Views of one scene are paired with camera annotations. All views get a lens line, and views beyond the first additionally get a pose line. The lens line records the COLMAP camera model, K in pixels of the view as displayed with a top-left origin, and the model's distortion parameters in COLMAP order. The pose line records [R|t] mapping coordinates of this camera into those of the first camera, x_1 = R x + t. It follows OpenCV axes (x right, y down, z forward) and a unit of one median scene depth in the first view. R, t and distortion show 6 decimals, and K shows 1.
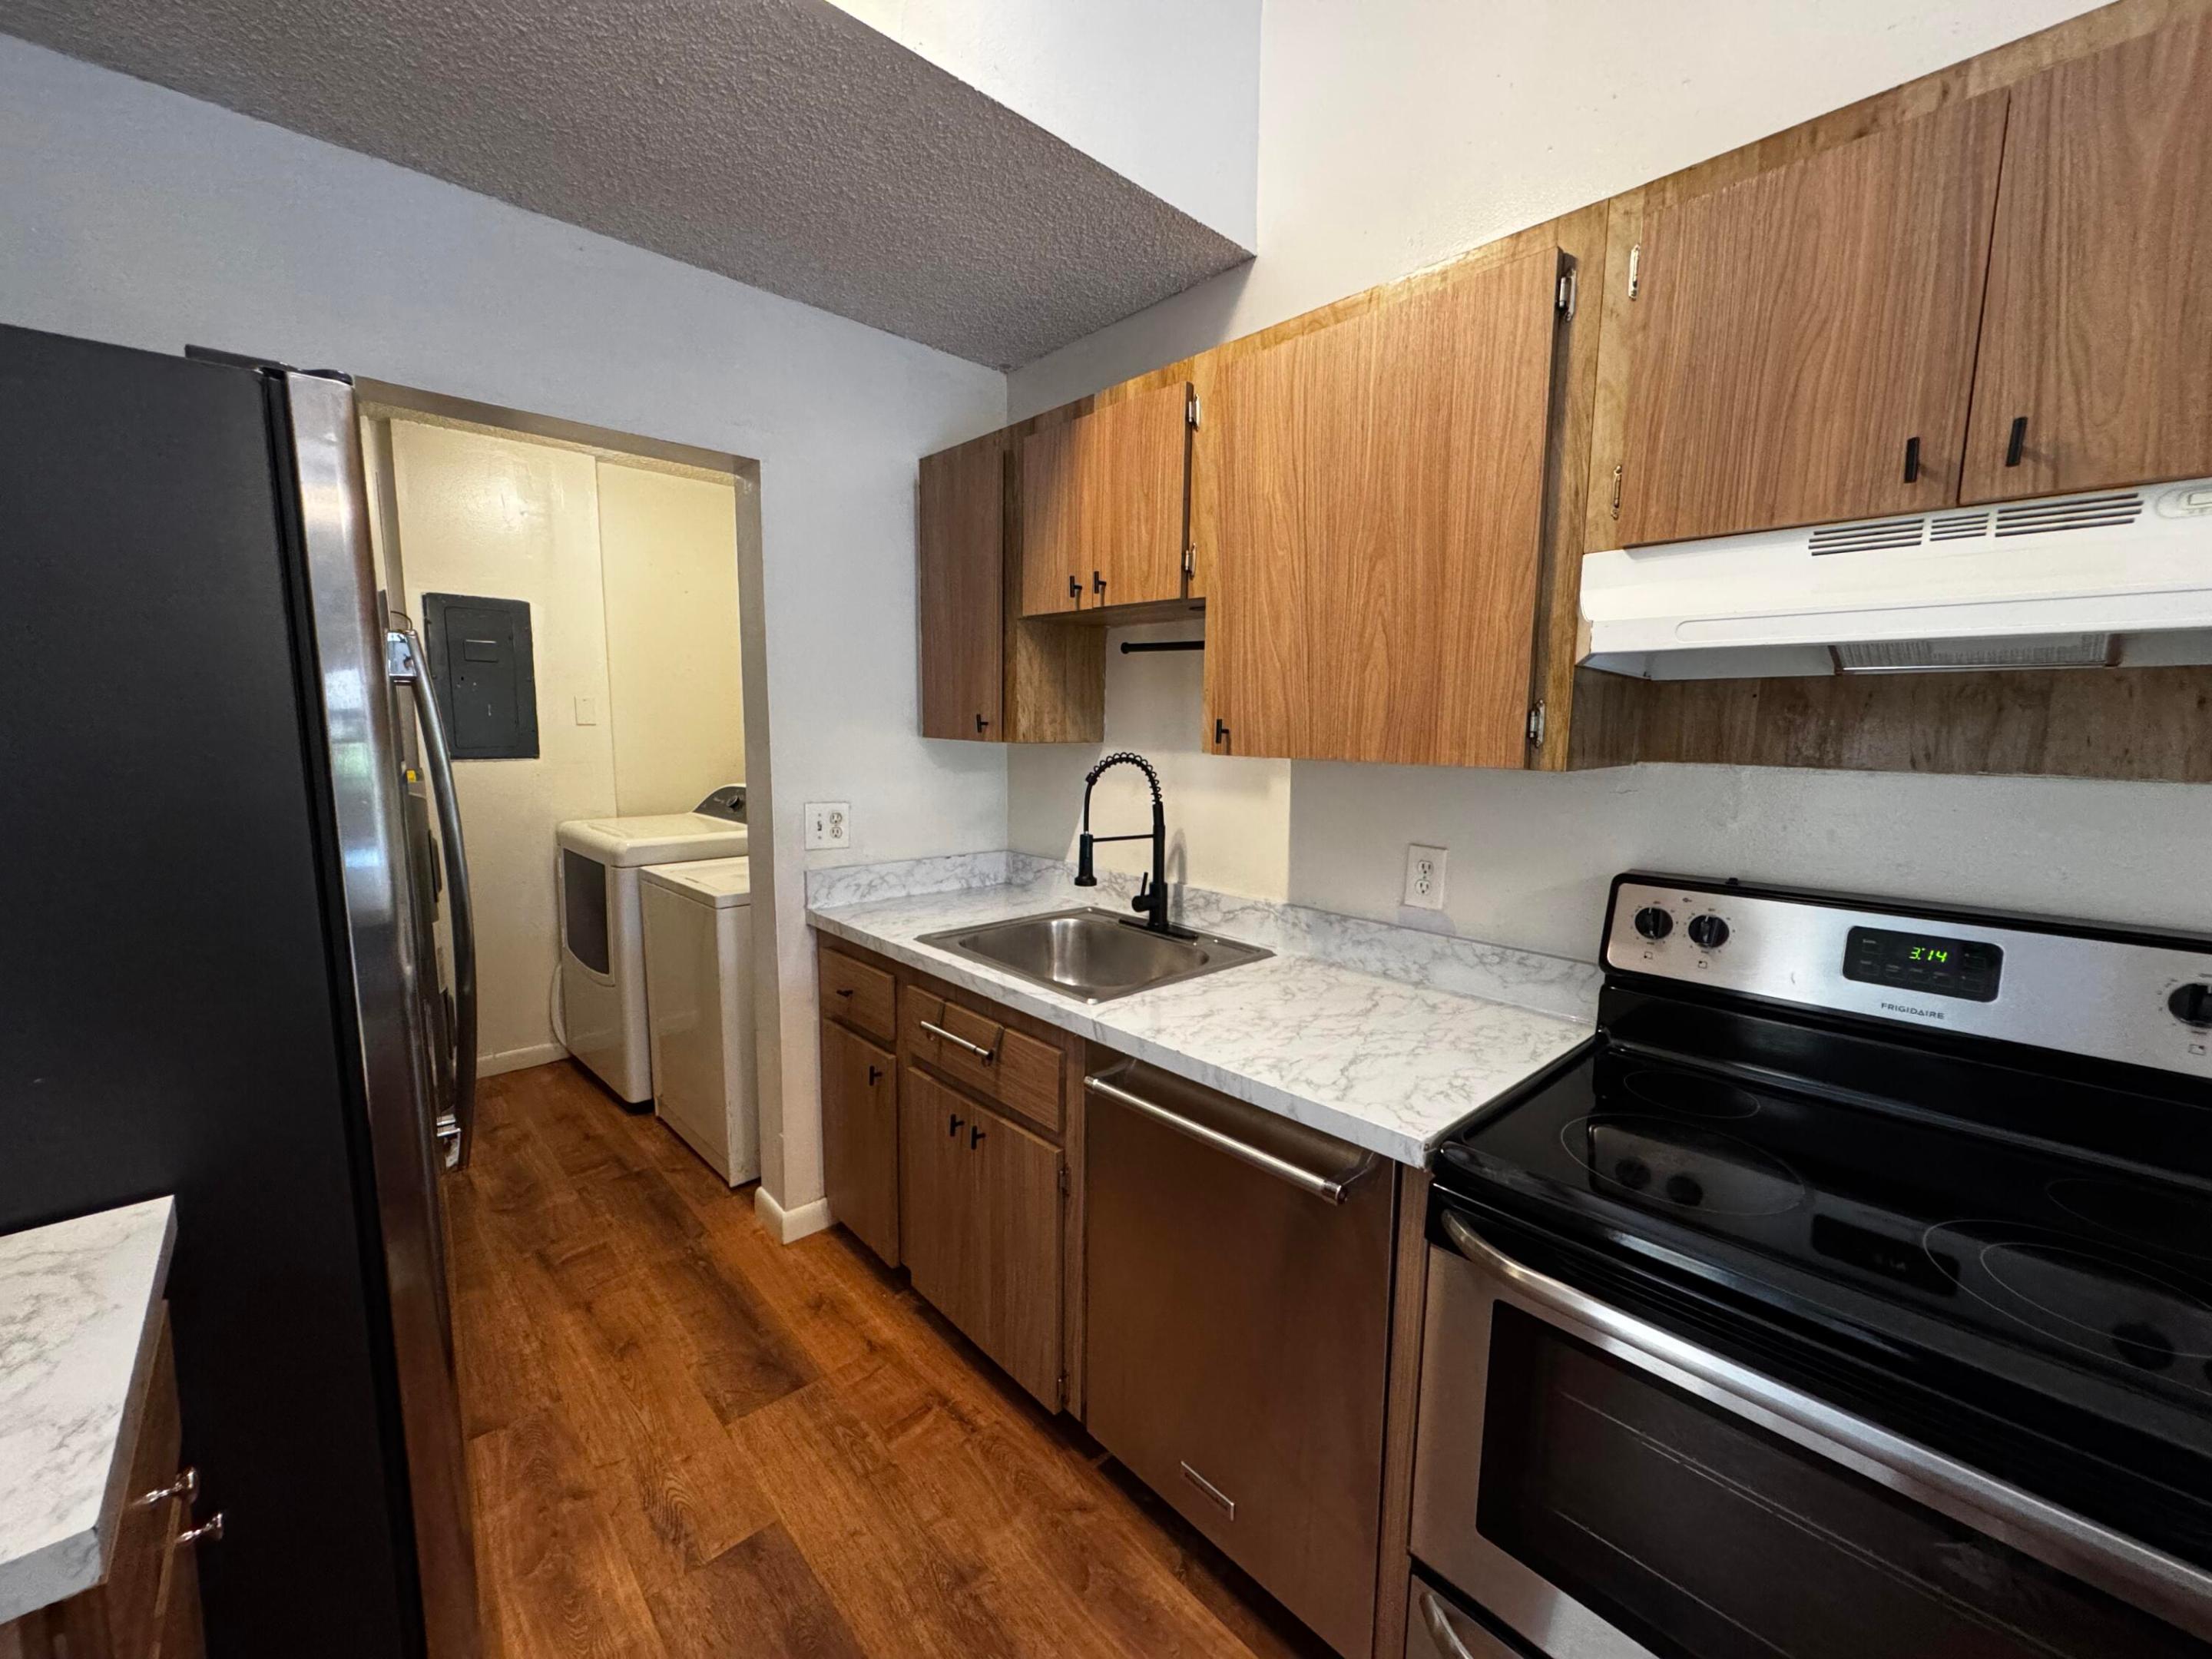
lens RADIAL K [[882.5, 0, 1107.8], [0, 882.5, 833.6], [0, 0, 1]] dist [-0.000578, 0.000165]
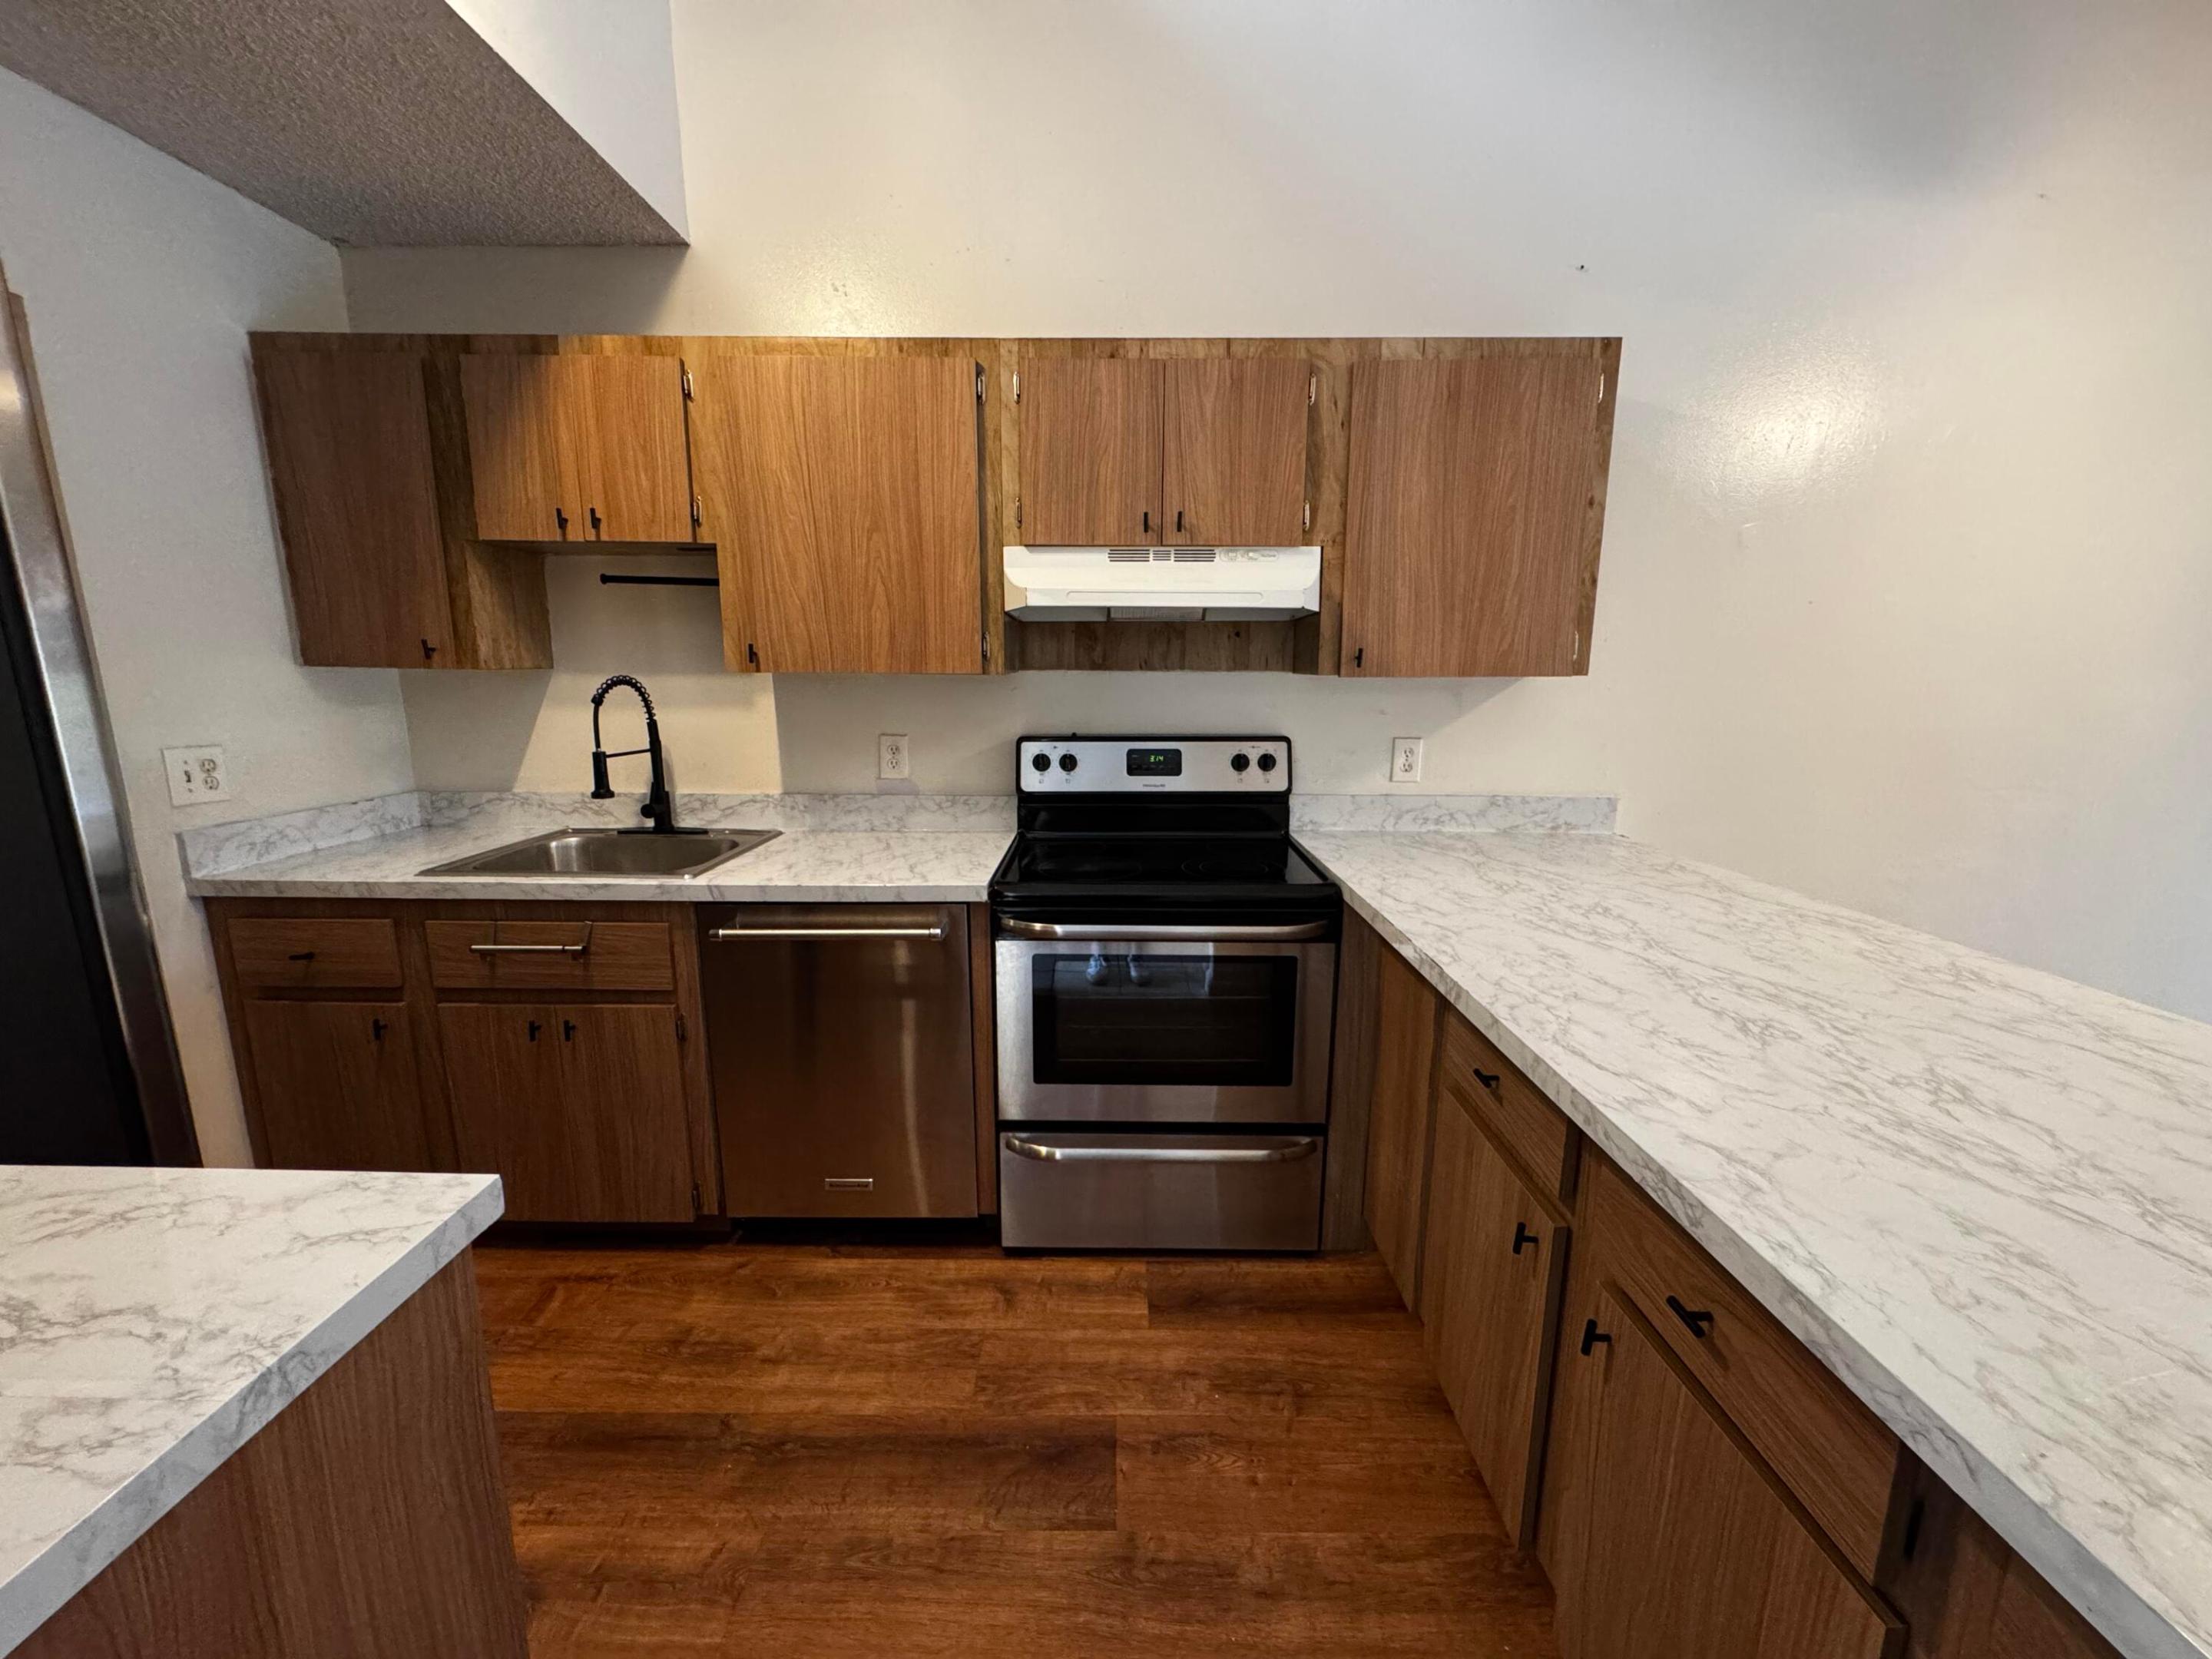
lens RADIAL K [[882.5, 0, 1101.7], [0, 882.5, 833.9], [0, 0, 1]] dist [-0.000578, 0.000165]
pose [[0.691077, -0.147280, 0.707616, -0.476390], [0.095506, 0.989042, 0.112581, 0.047908], [-0.716443, -0.010221, 0.697571, -0.261181]]
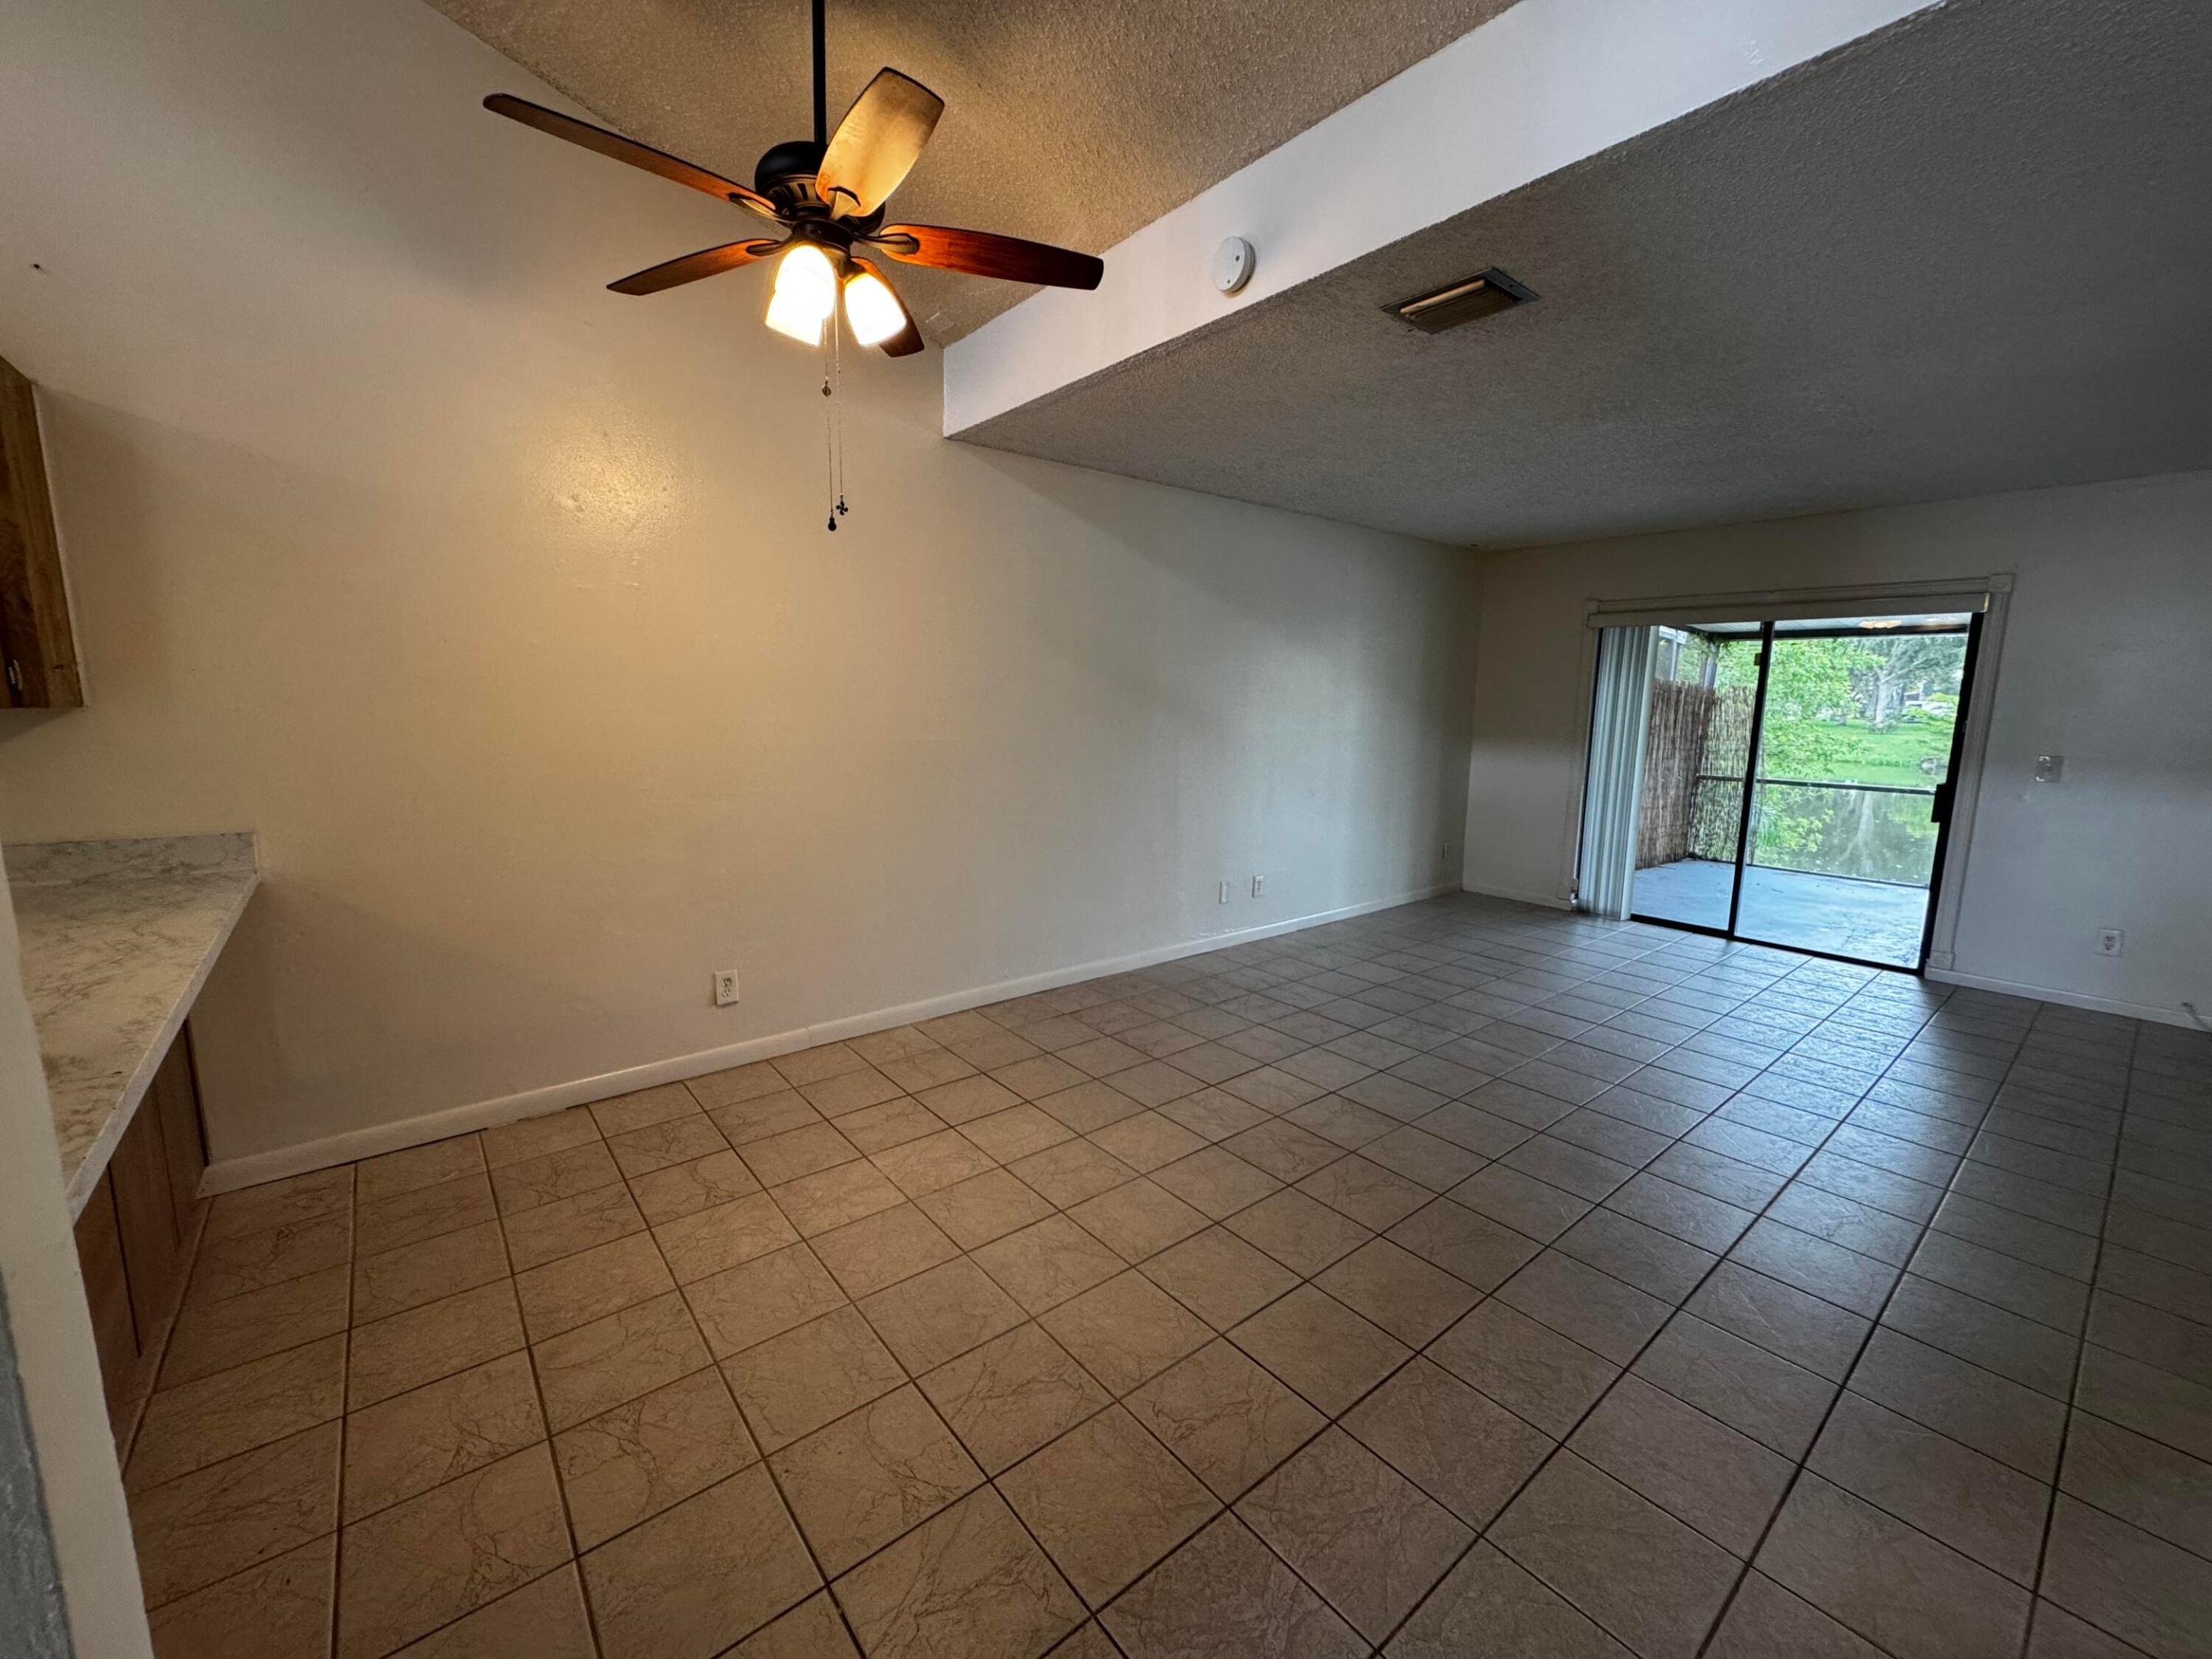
lens RADIAL K [[882.5, 0, 1106.2], [0, 882.5, 830.0], [0, 0, 1]] dist [-0.000578, 0.000165]
pose [[0.071414, -0.161532, 0.984280, -0.114367], [0.116392, 0.981408, 0.152616, 0.184110], [-0.990633, 0.103663, 0.088887, -1.417251]]
